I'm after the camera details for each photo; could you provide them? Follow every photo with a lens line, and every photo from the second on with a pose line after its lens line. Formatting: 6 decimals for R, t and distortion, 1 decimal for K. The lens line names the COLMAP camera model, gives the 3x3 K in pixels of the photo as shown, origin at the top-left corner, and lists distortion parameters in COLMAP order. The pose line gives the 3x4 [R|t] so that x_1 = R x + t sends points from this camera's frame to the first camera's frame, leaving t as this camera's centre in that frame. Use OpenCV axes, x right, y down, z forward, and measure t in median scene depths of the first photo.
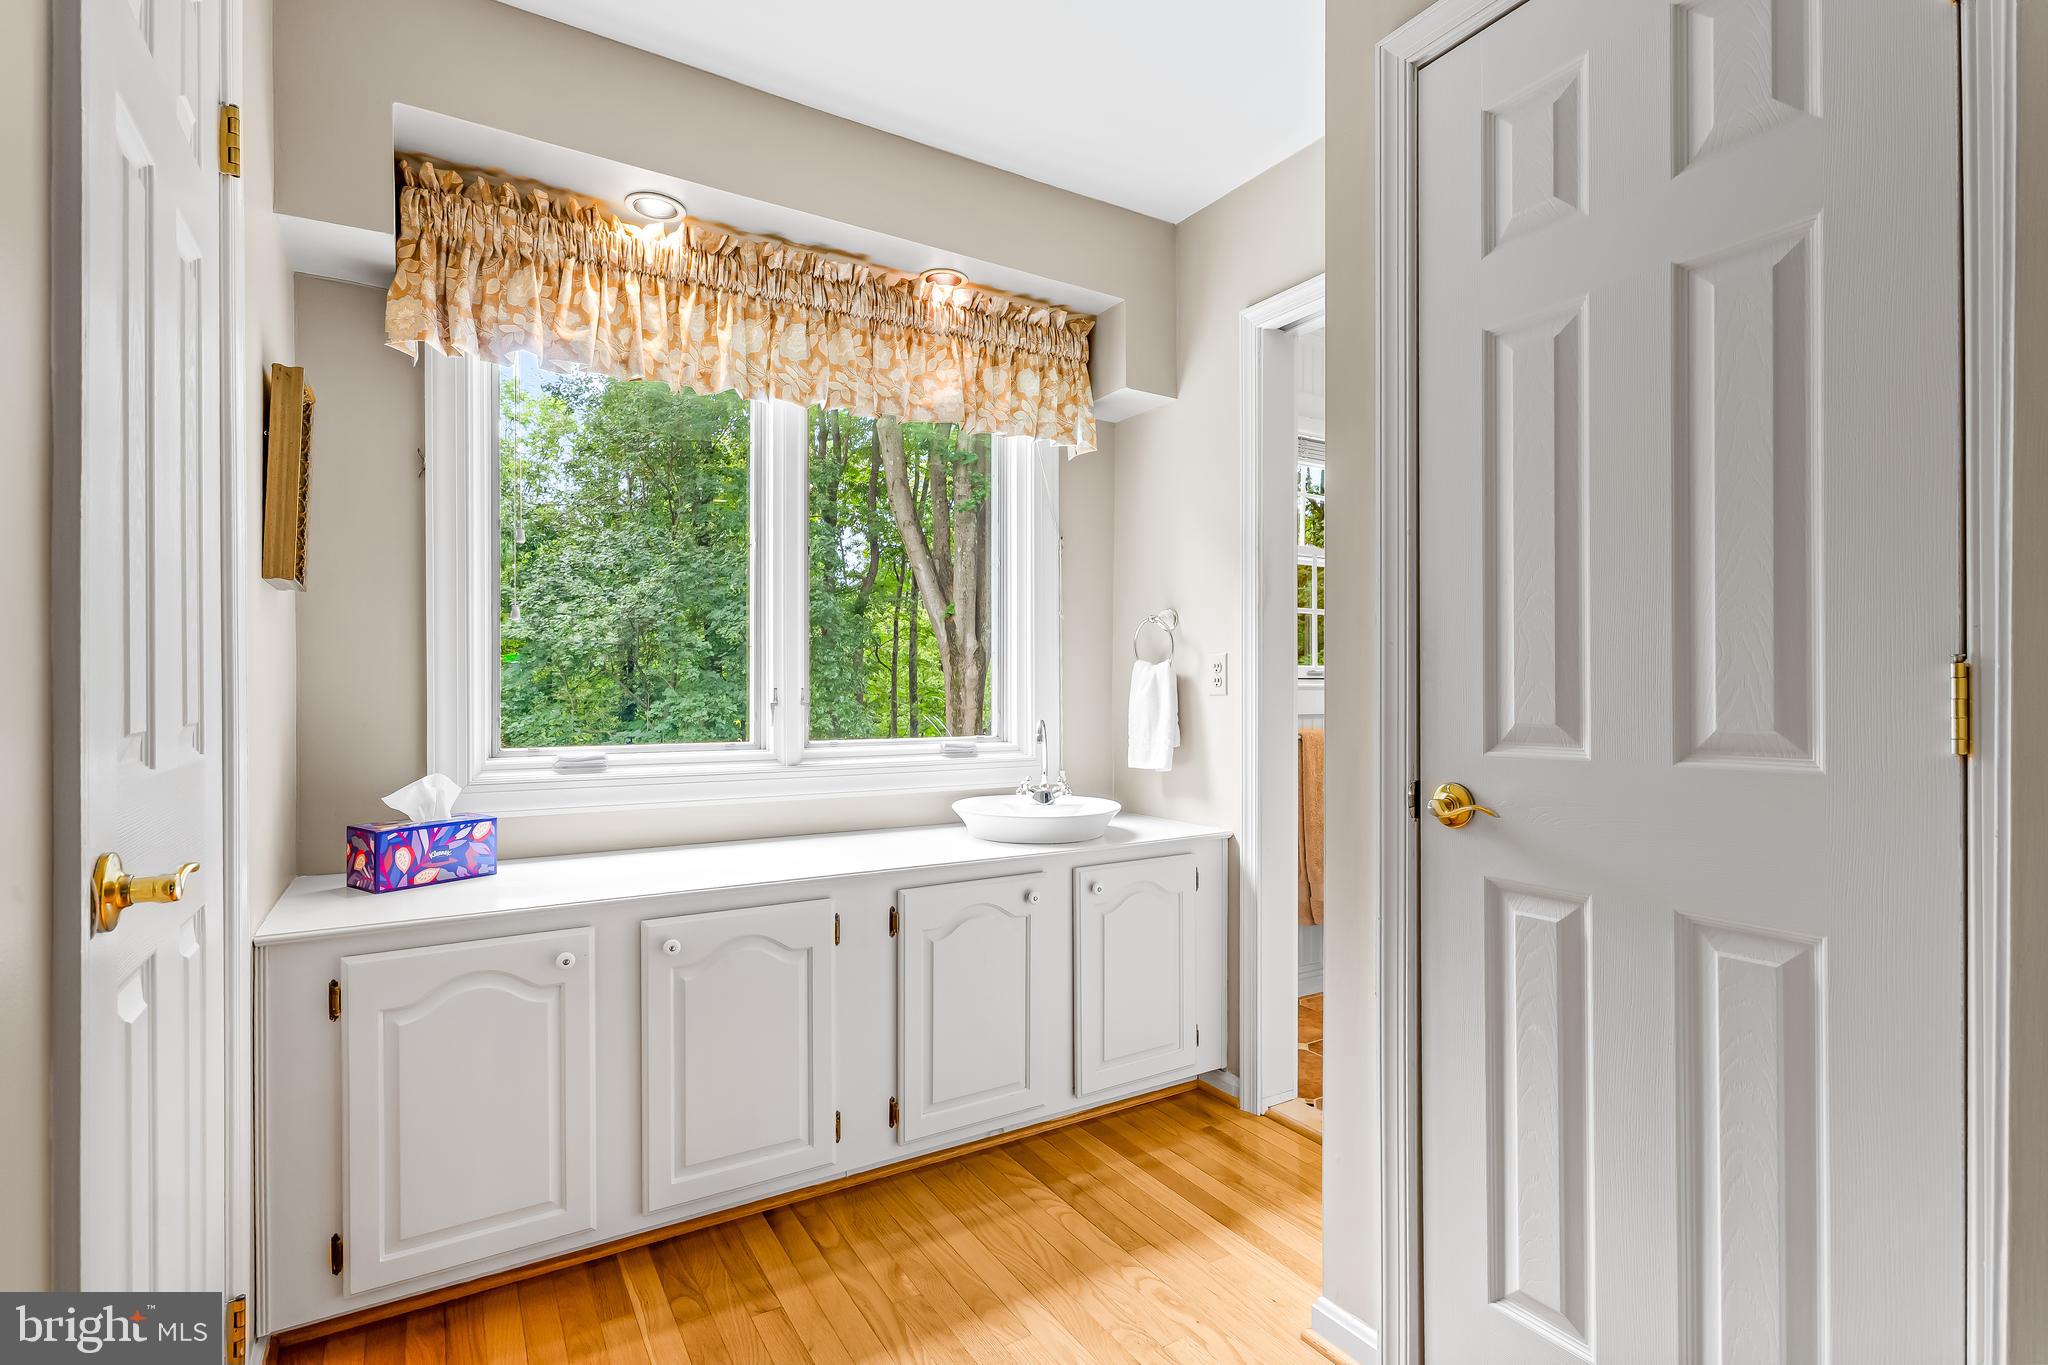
lens RADIAL K [[952.2, 0, 1017.4], [0, 952.2, 690.5], [0, 0, 1]] dist [-0.001171, -0.003467]
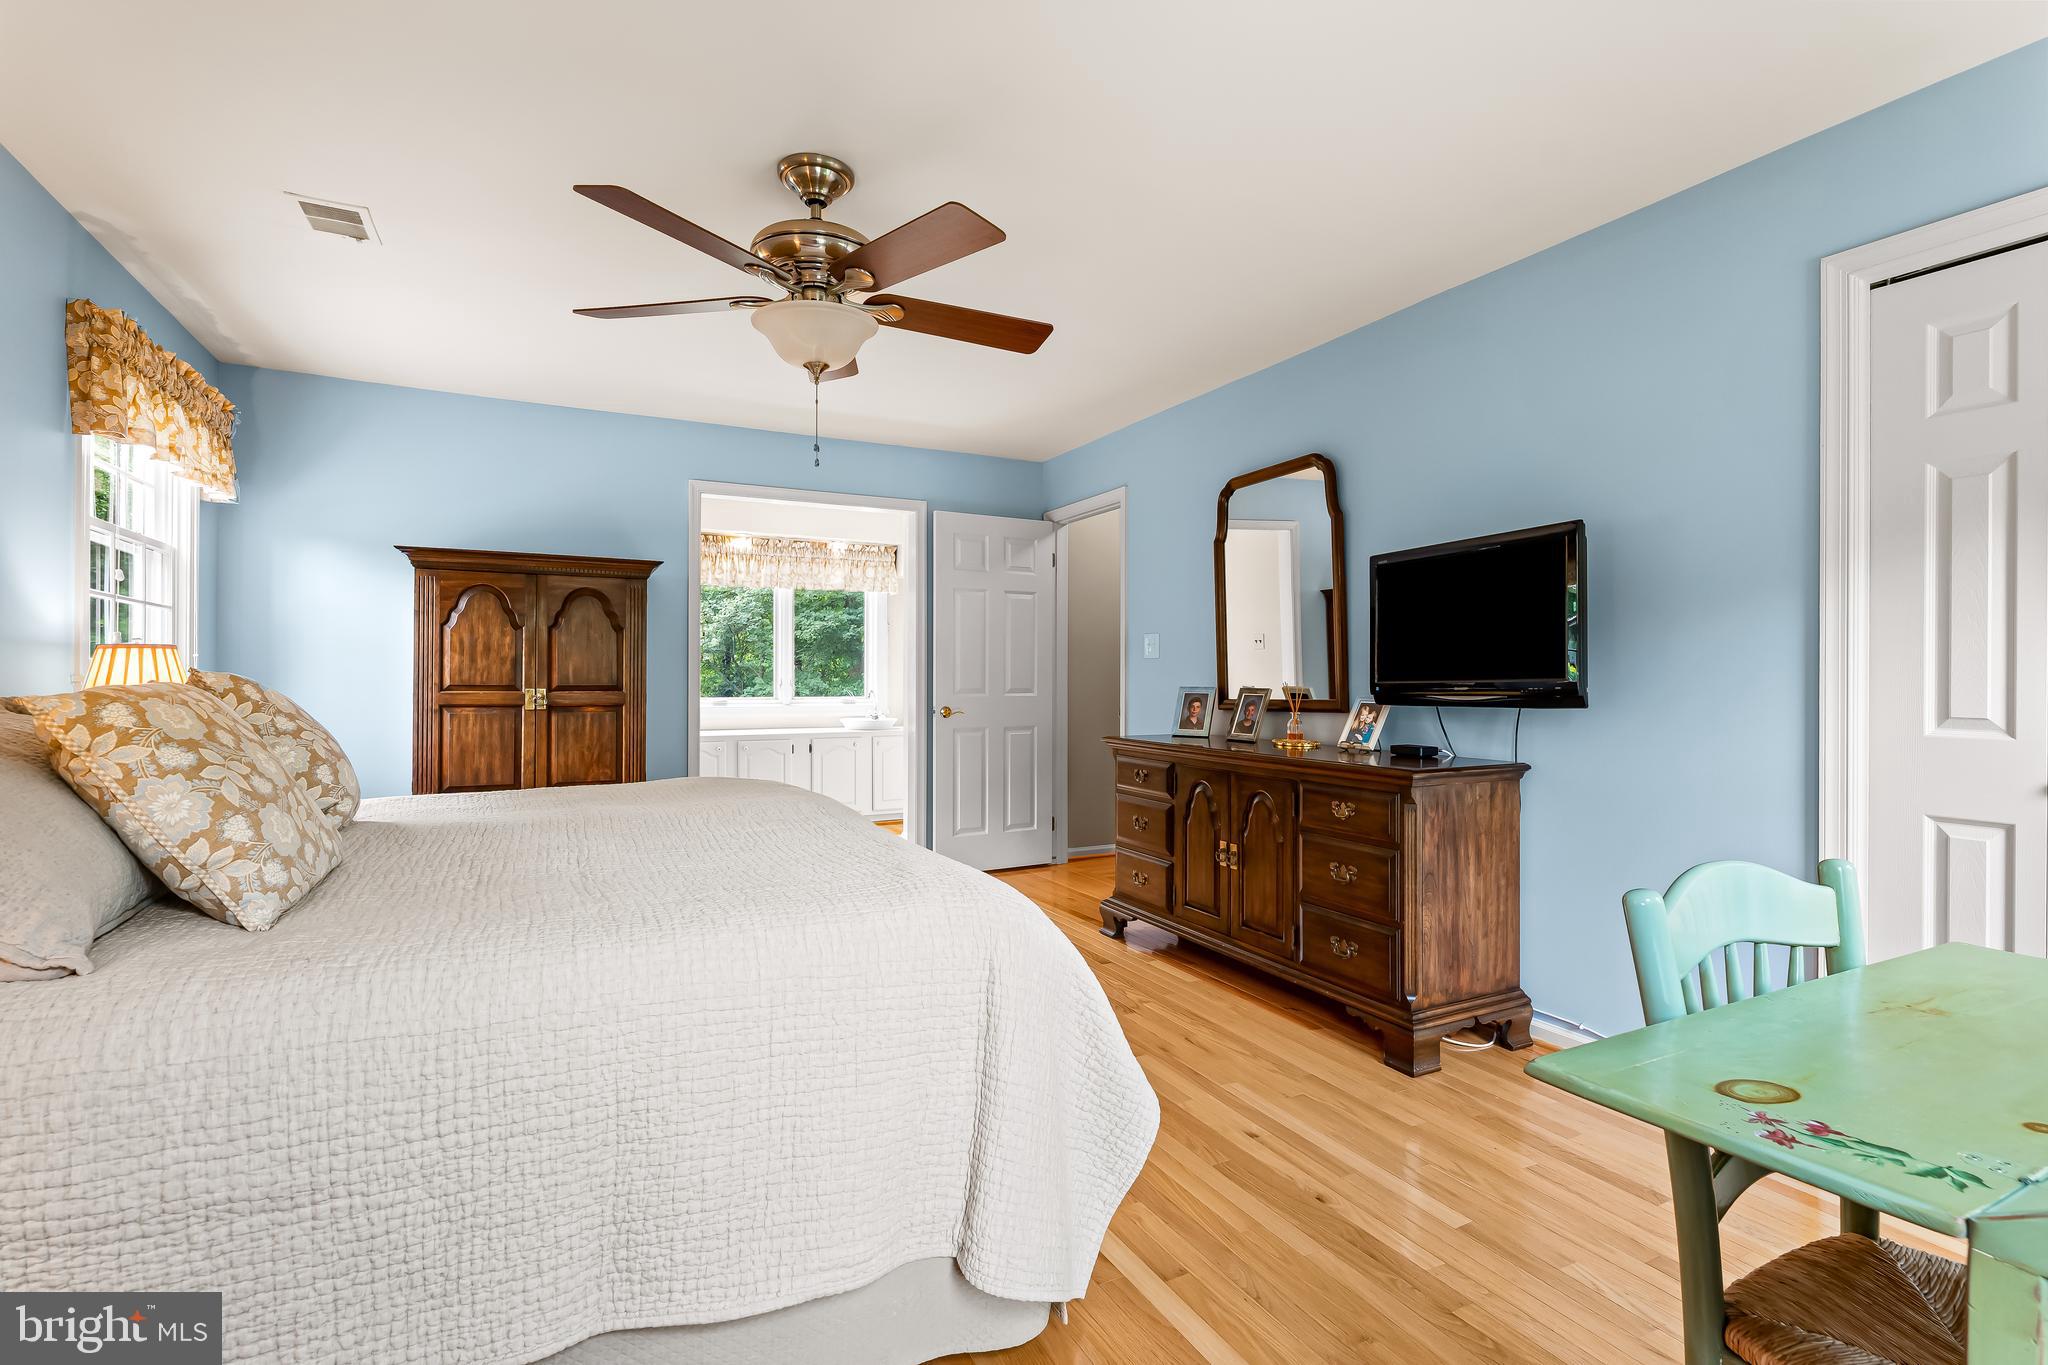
lens RADIAL K [[952.2, 0, 1029.5], [0, 952.2, 677.1], [0, 0, 1]] dist [-0.001171, -0.003467]
pose [[0.997015, 0.002028, -0.077184, 0.750706], [-0.002248, 0.999994, -0.002755, -0.000941], [0.077178, 0.002921, 0.997013, -1.916689]]
